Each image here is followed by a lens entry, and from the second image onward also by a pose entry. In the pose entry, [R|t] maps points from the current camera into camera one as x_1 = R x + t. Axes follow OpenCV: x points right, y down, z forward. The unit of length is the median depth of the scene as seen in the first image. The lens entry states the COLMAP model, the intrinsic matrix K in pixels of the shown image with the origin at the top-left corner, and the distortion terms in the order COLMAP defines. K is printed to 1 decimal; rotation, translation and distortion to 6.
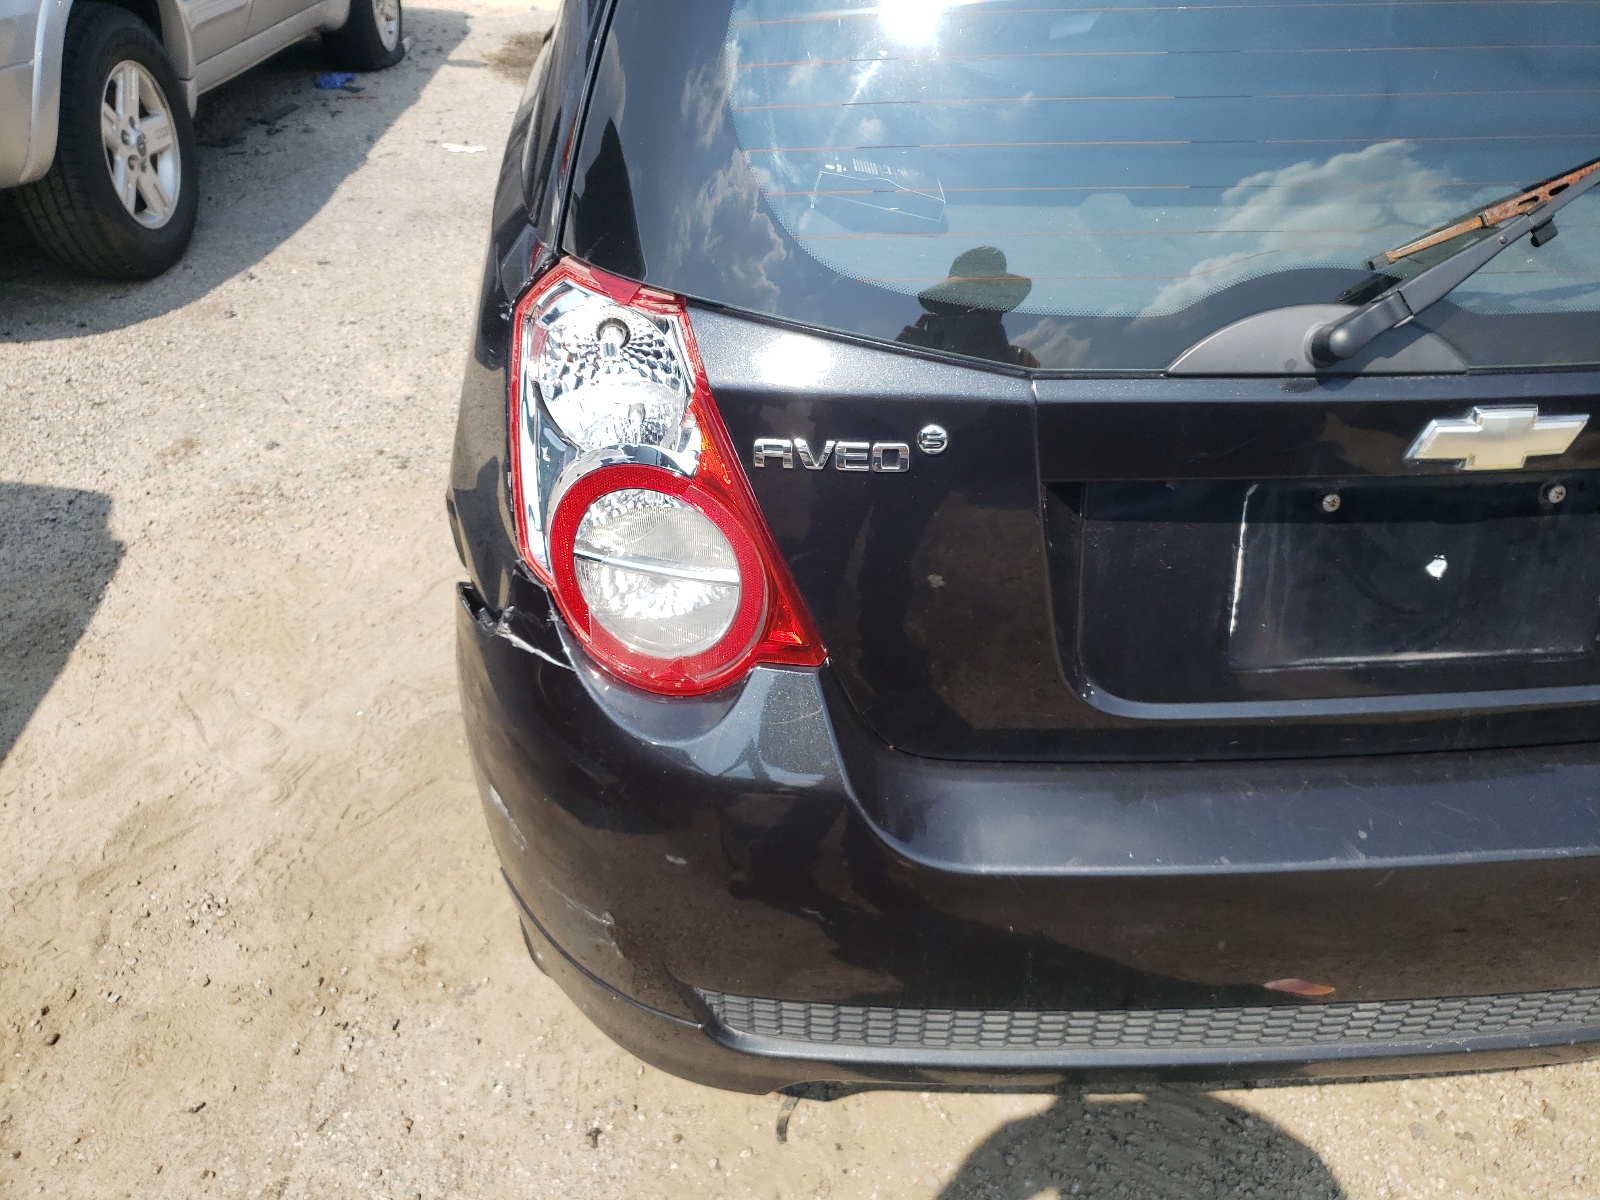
lens RADIAL K [[1274.6, 0, 801.5], [0, 1274.6, 609.0], [0, 0, 1]] dist [0.000133, -0.001764]
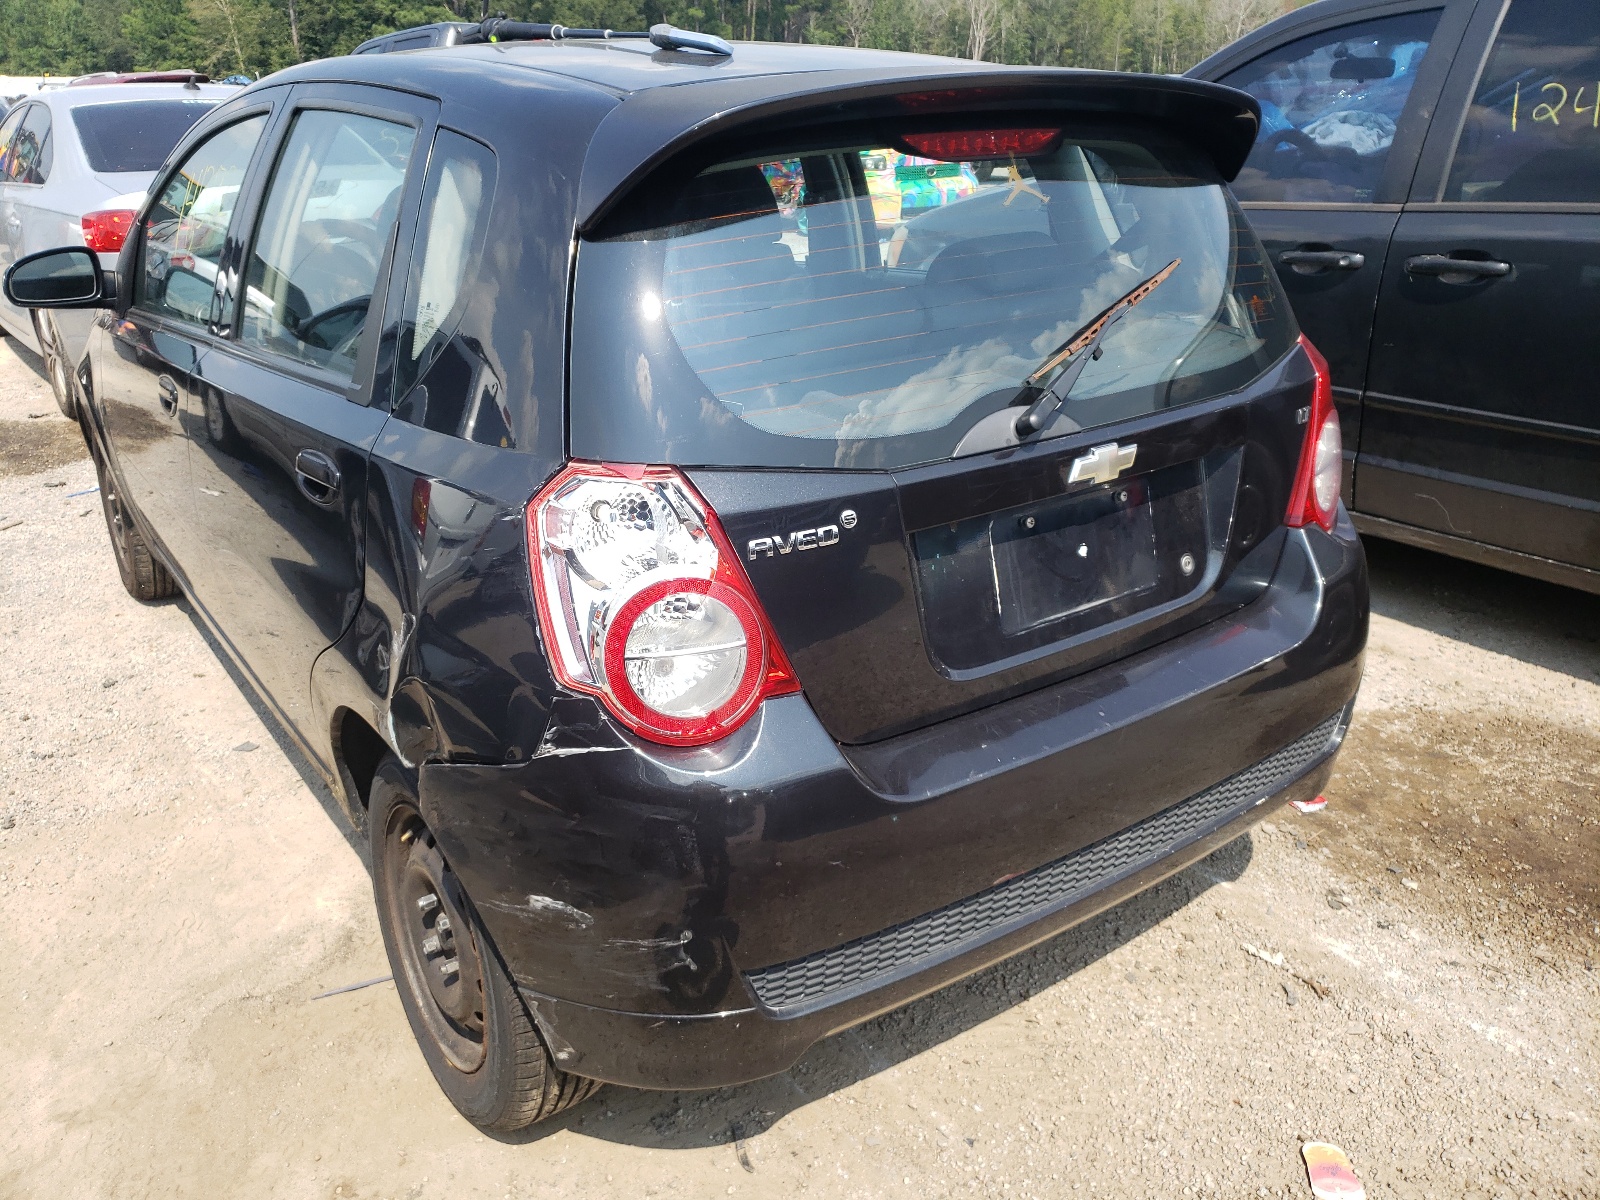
lens RADIAL K [[1212.3, 0, 800.0], [0, 1212.3, 600.0], [0, 0, 1]] dist [0.047114, -0.000867]
pose [[0.858377, -0.215312, 0.465650, -0.679070], [0.314641, 0.937860, -0.146351, 0.166593], [-0.405204, 0.272138, 0.872783, -0.291883]]
